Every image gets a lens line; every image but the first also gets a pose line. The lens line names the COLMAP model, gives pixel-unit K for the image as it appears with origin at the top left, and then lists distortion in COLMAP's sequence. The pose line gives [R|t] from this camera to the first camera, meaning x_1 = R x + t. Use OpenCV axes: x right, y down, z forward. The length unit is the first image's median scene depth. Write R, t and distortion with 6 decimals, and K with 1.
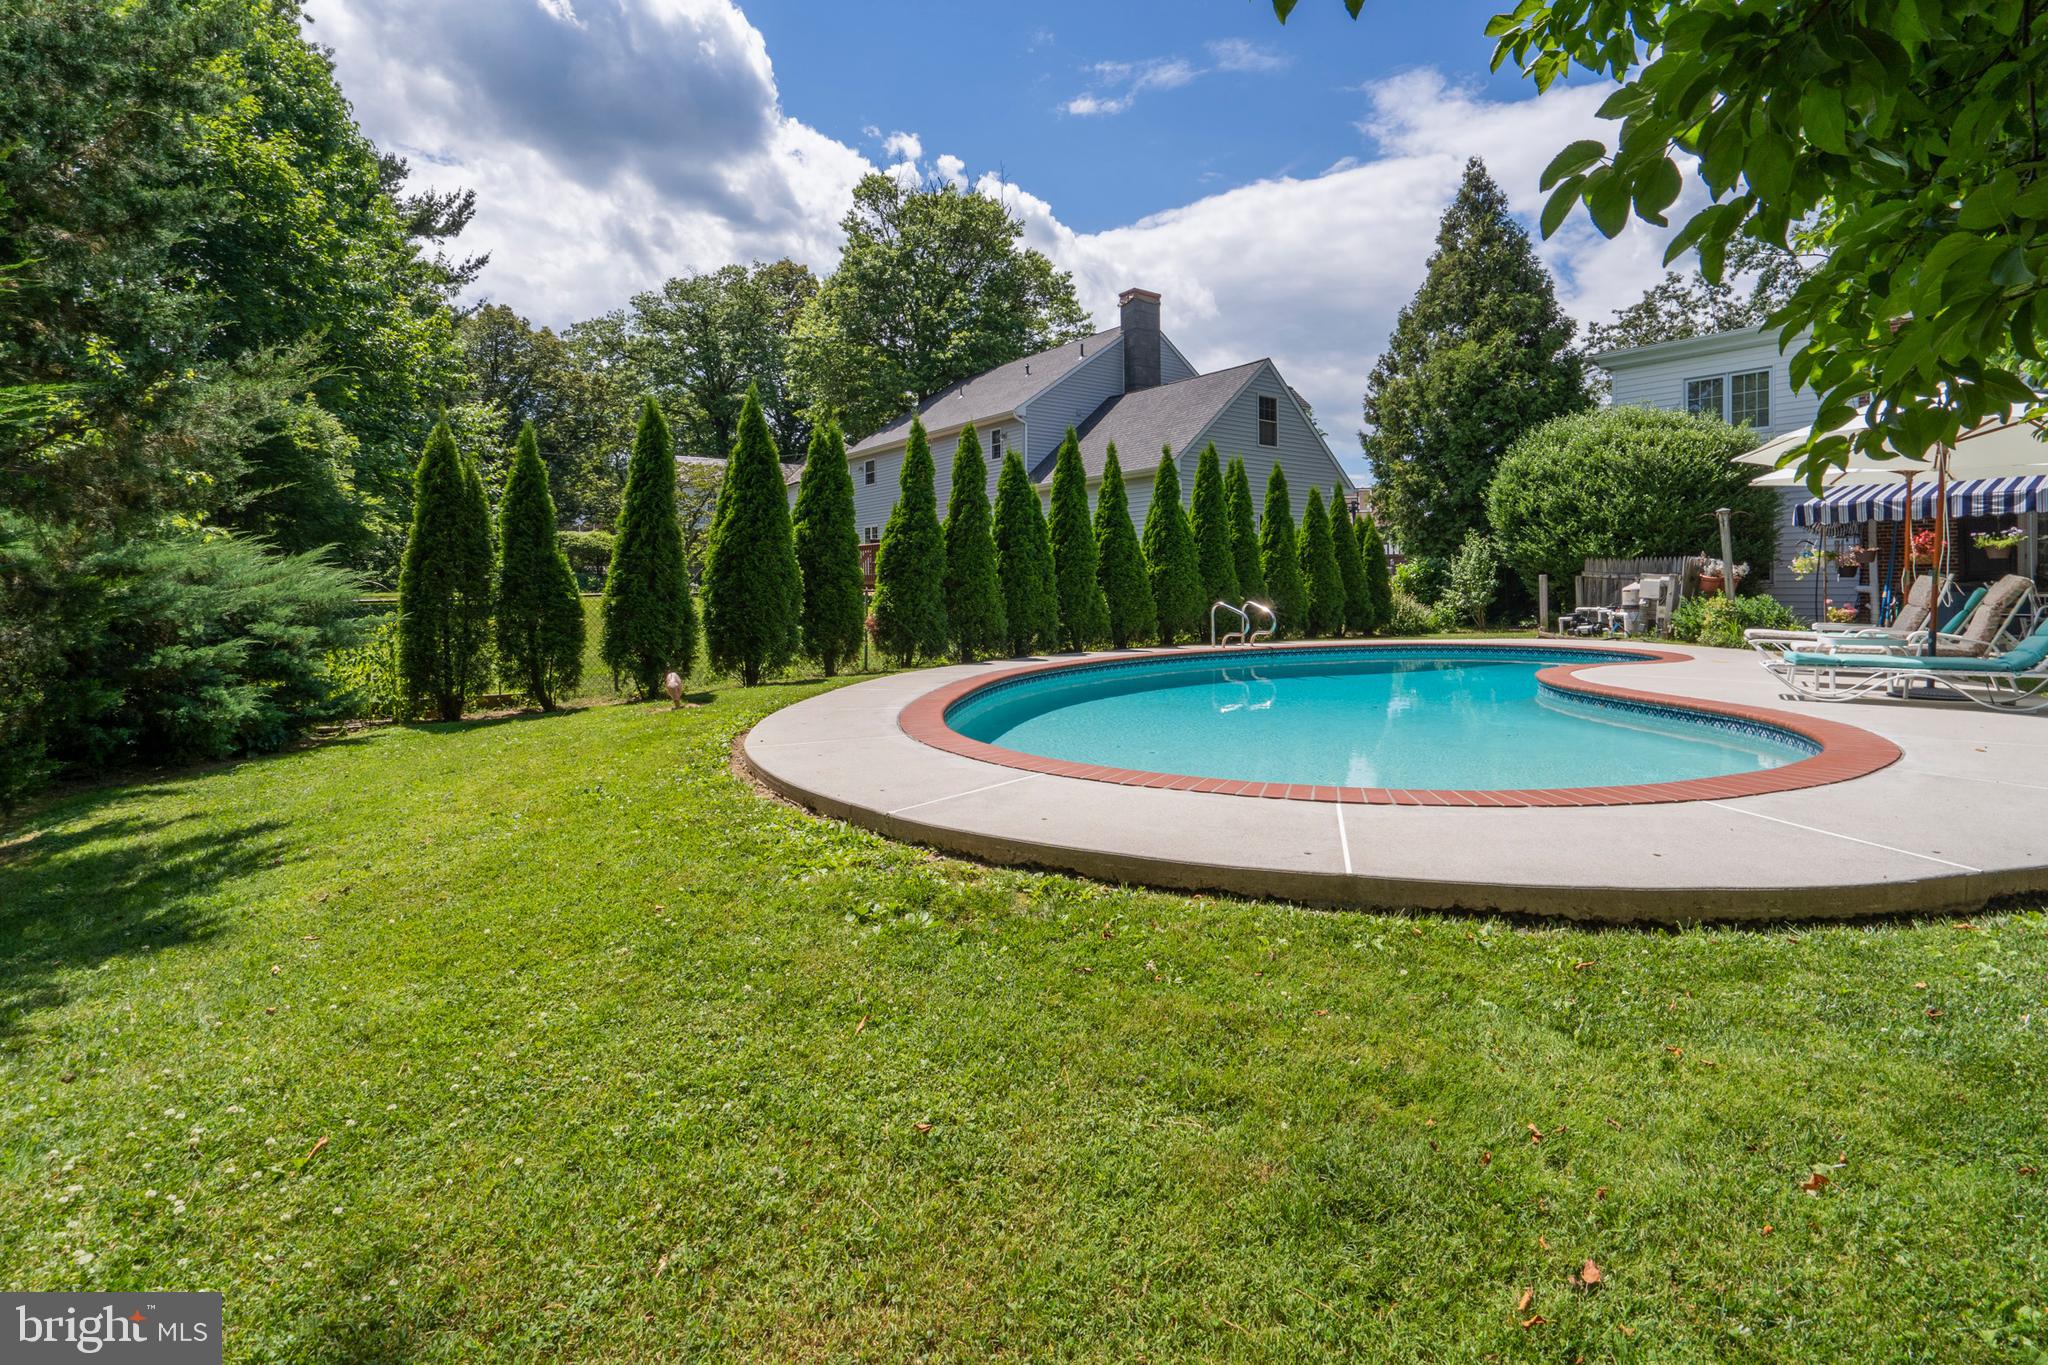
lens RADIAL K [[960.1, 0, 1016.4], [0, 960.1, 593.4], [0, 0, 1]] dist [0.000403, 0.000371]
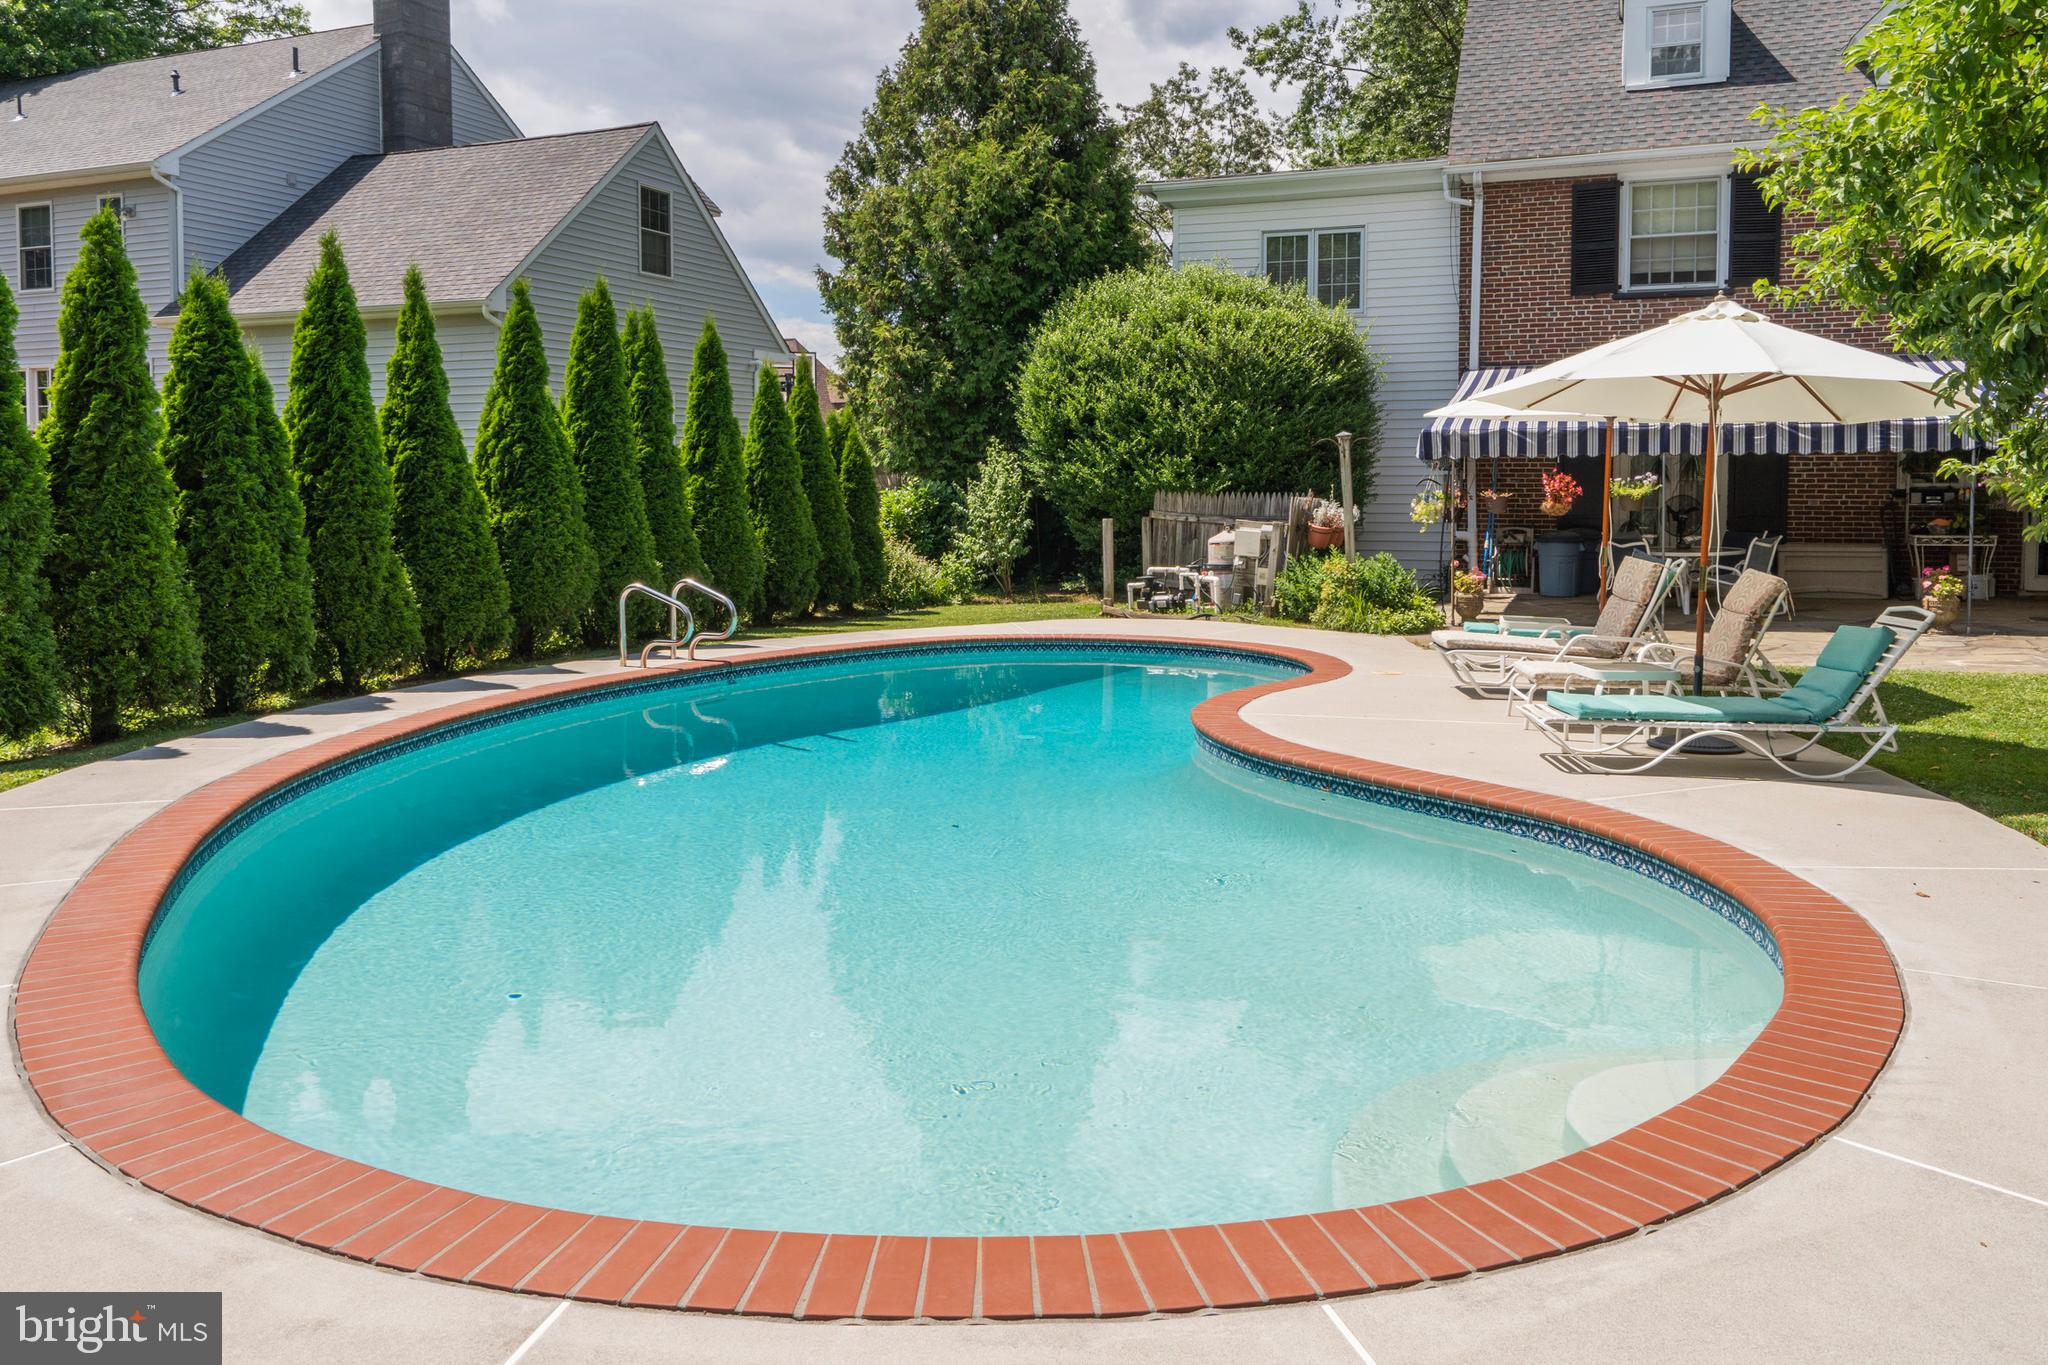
lens RADIAL K [[1552.9, 0, 1013.0], [0, 1552.9, 556.7], [0, 0, 1]] dist [-0.001438, 0.001417]
pose [[0.868400, -0.017142, 0.495568, -0.030626], [-0.004042, 0.999124, 0.041643, -0.034505], [-0.495848, -0.038166, 0.867570, 0.103833]]
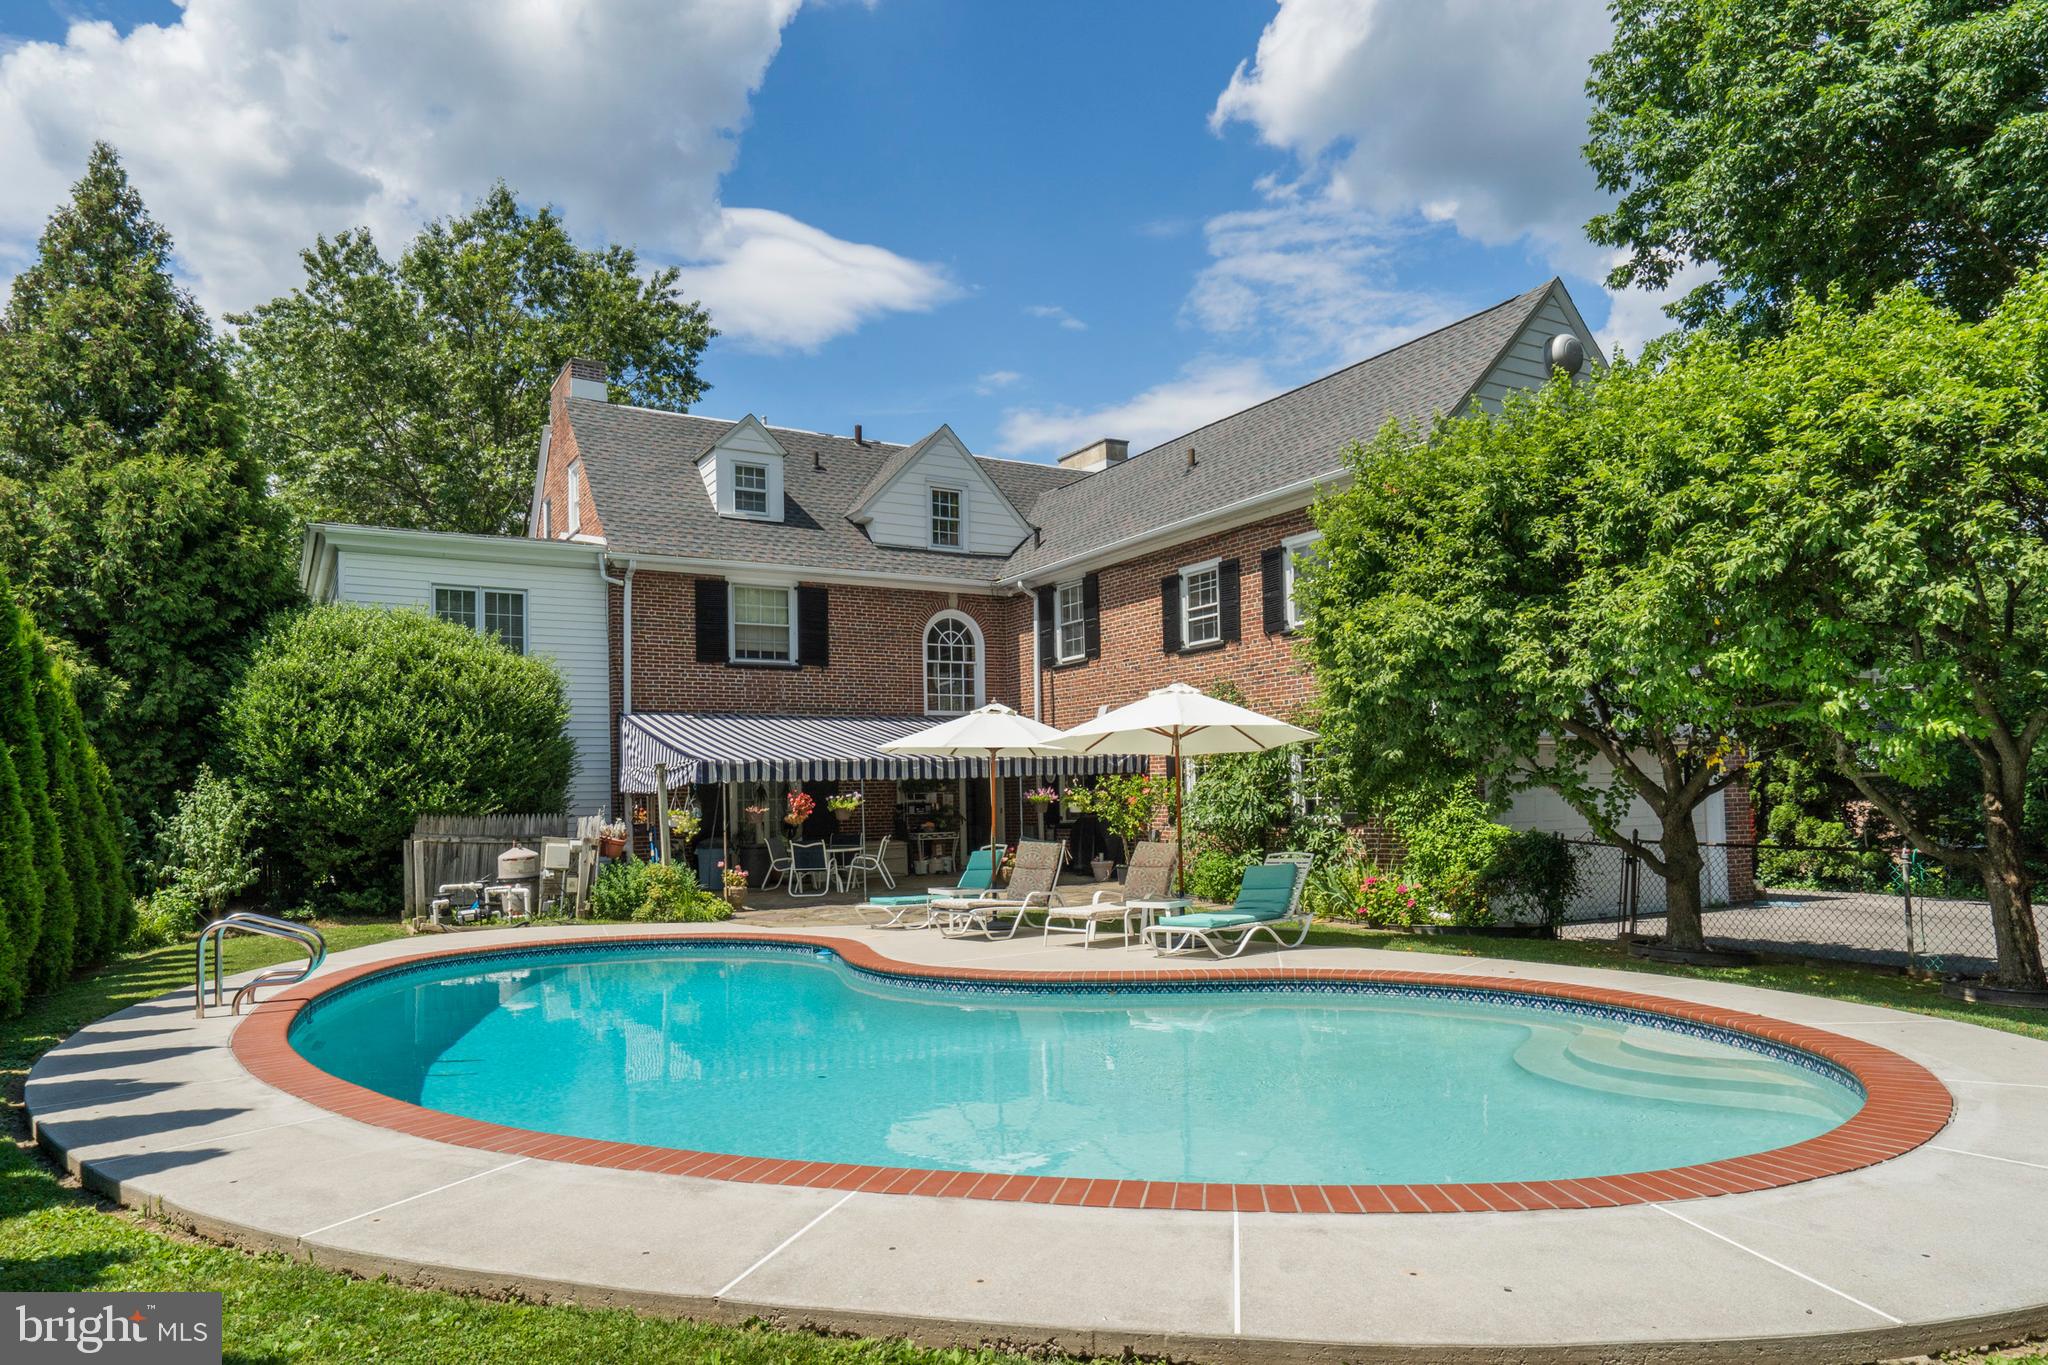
lens RADIAL K [[1288.0, 0, 1029.1], [0, 1288.0, 753.1], [0, 0, 1]] dist [0.001569, 0.000497]
pose [[0.120929, 0.042626, 0.991746, -0.296914], [0.022914, 0.998692, -0.045719, -0.027496], [-0.992397, 0.028254, 0.119794, 0.419209]]
